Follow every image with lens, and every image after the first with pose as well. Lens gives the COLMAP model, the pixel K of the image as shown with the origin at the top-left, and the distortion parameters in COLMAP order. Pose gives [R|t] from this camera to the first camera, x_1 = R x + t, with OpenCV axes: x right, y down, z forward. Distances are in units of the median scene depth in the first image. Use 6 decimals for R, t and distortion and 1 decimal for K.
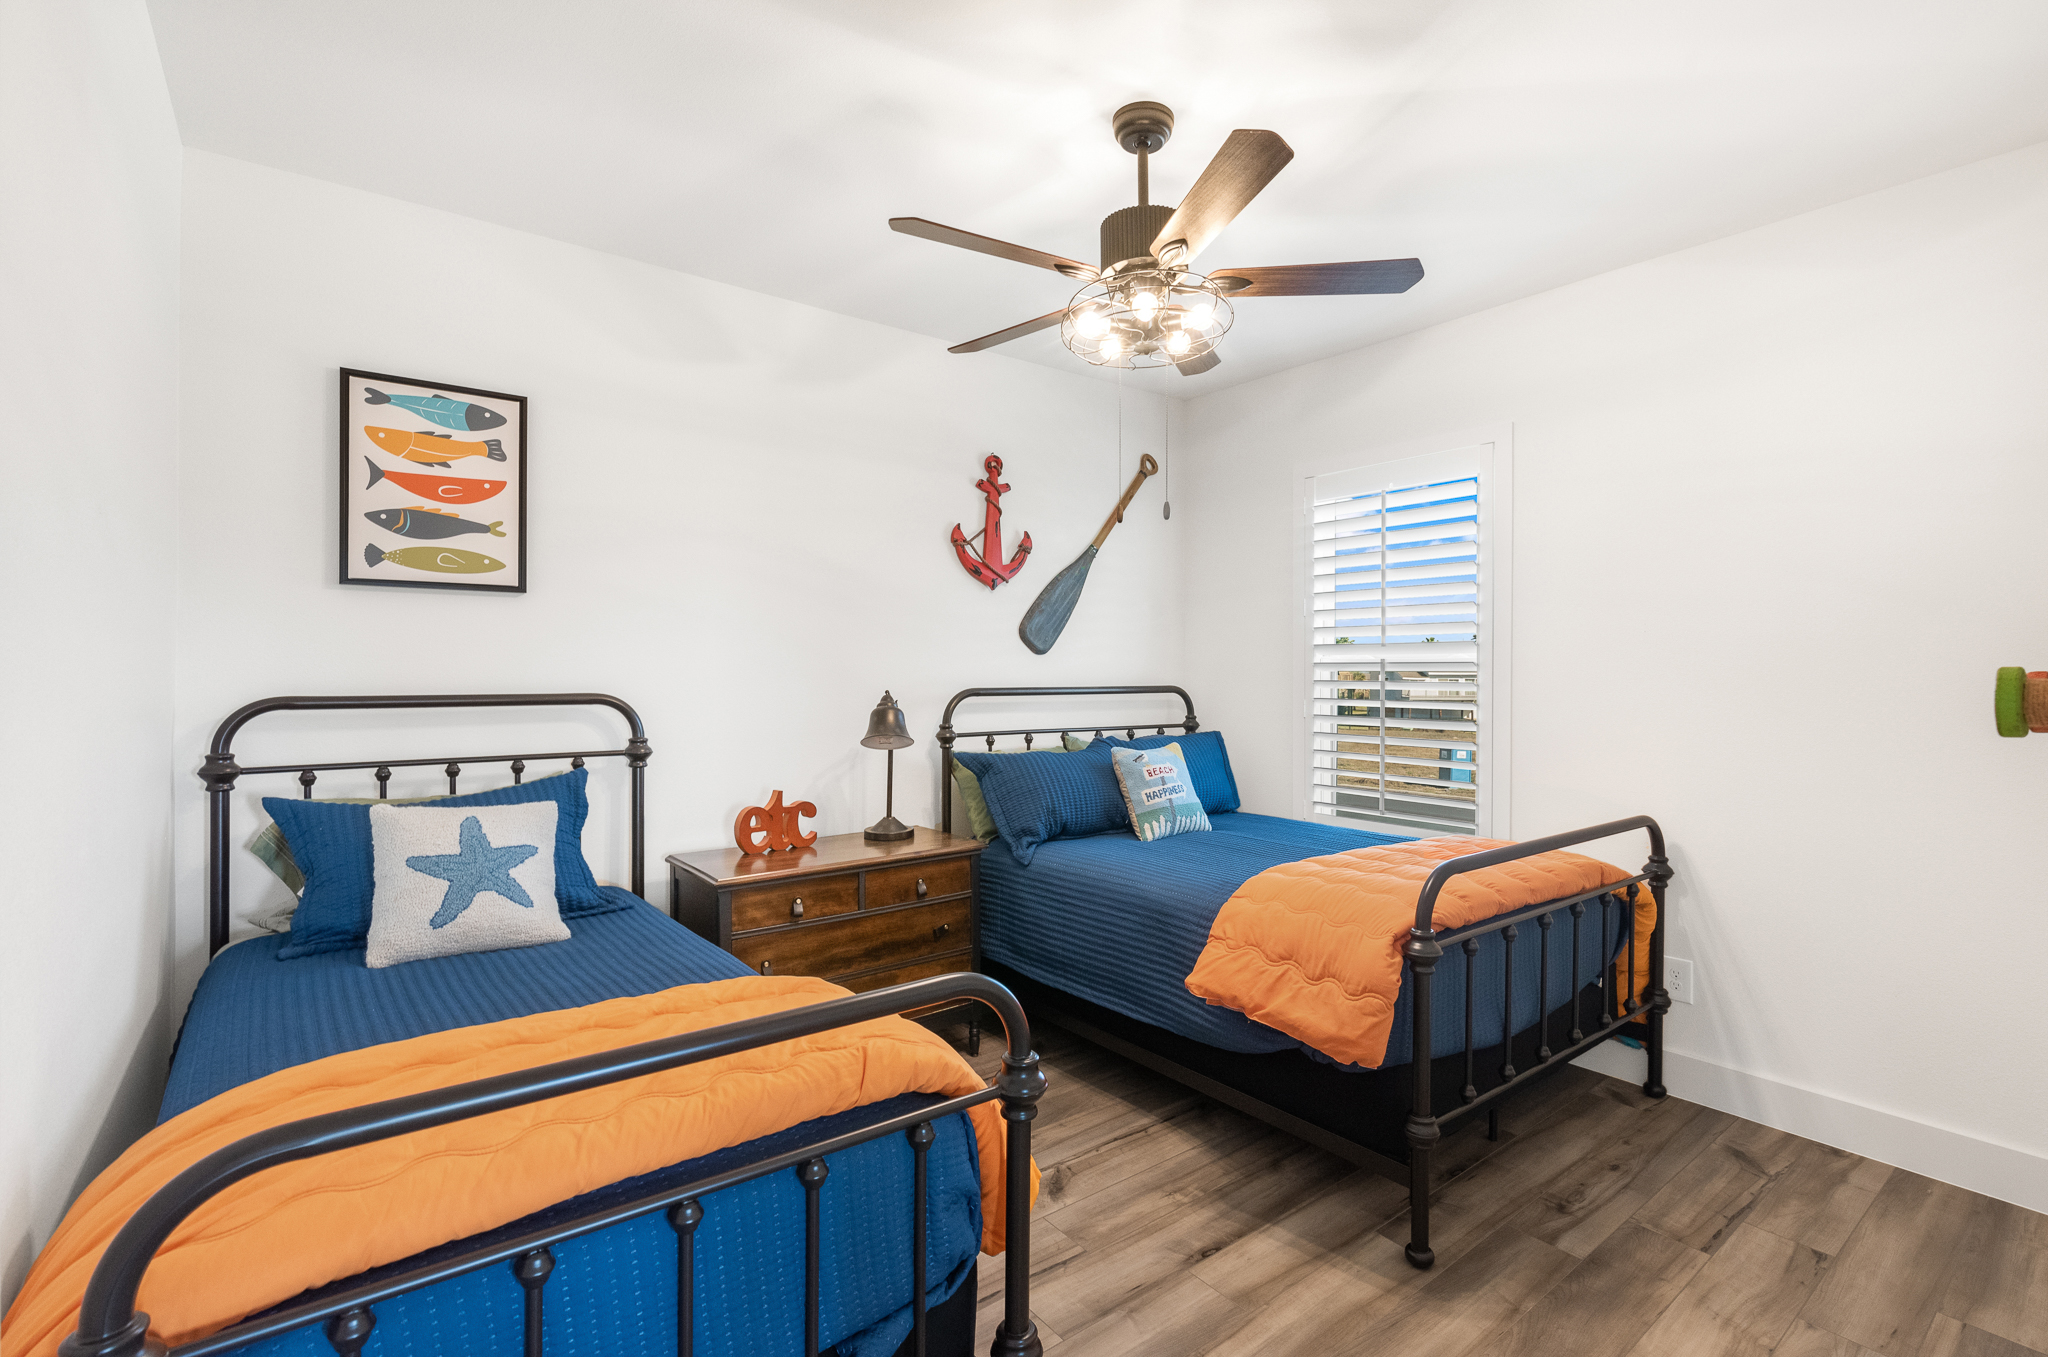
lens RADIAL K [[936.0, 0, 1024.0], [0, 936.0, 678.5], [0, 0, 1]] dist [-0.001641, -0.000083]
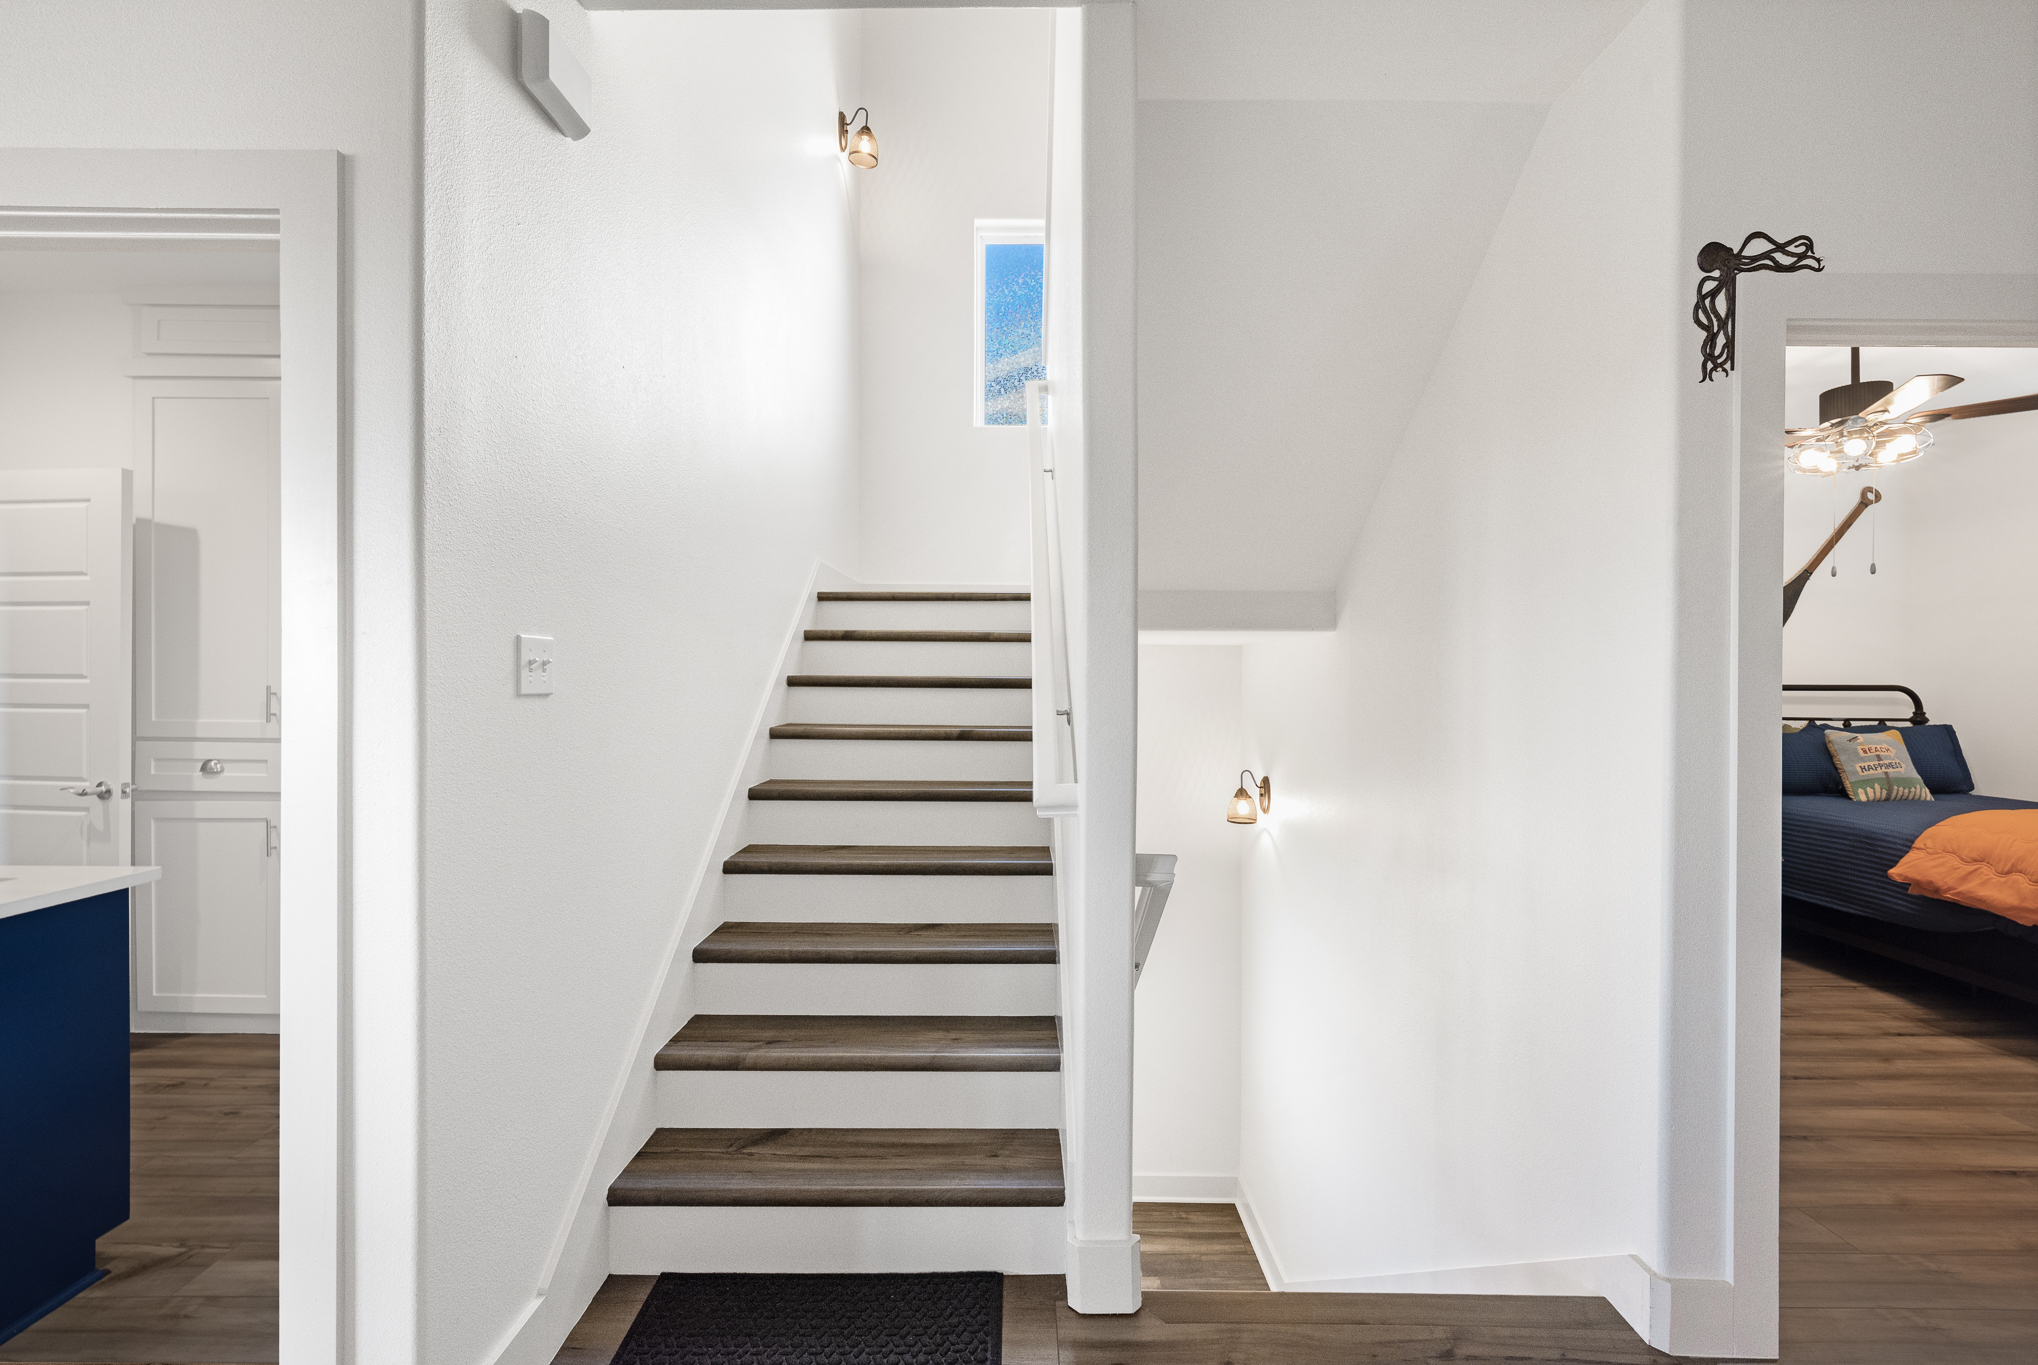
lens RADIAL K [[889.8, 0, 1020.7], [0, 889.8, 671.7], [0, 0, 1]] dist [0.000071, 0.000158]
pose [[0.800492, 0.008939, -0.599277, -0.064007], [-0.014053, 0.999894, -0.003857, 0.013937], [0.599179, 0.011509, 0.800532, -0.694986]]
